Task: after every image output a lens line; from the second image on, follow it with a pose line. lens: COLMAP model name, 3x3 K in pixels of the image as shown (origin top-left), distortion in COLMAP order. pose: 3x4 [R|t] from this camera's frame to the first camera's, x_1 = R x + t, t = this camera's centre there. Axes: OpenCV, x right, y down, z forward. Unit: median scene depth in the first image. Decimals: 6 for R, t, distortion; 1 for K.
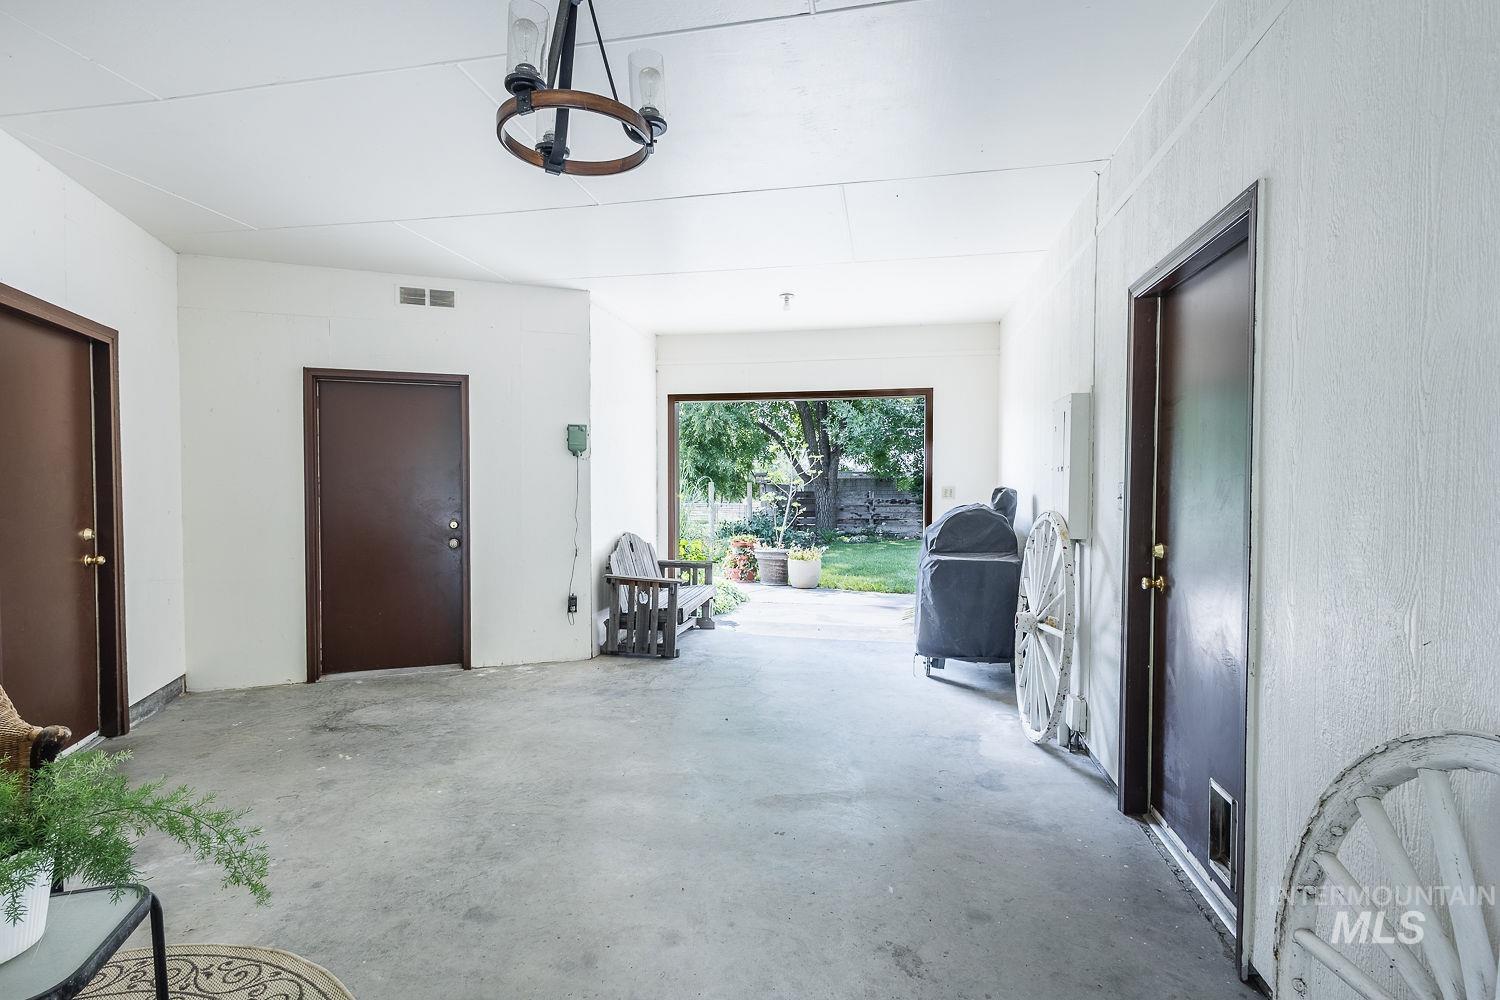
lens RADIAL K [[694.9, 0, 750.0], [0, 694.9, 500.0], [0, 0, 1]] dist [0.006400, -0.001467]
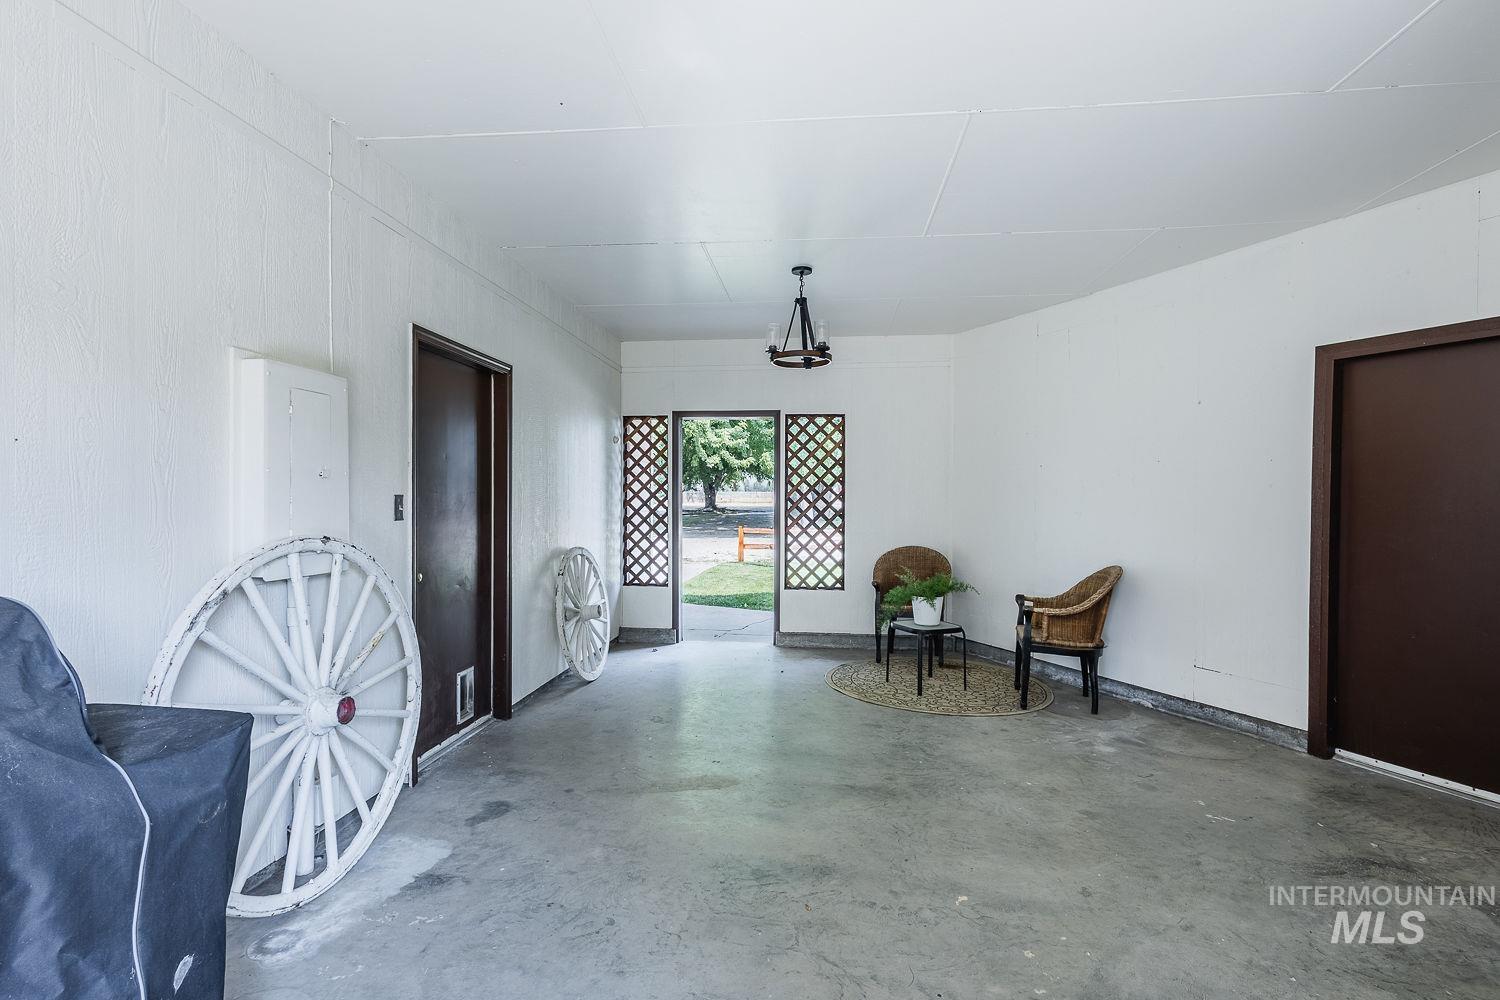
lens RADIAL K [[694.9, 0, 750.0], [0, 694.9, 500.0], [0, 0, 1]] dist [0.006400, -0.001467]
pose [[-0.995940, -0.007089, -0.089742, 0.092072], [-0.009195, 0.999691, 0.023081, -0.046450], [0.089551, 0.023812, -0.995698, 2.103339]]
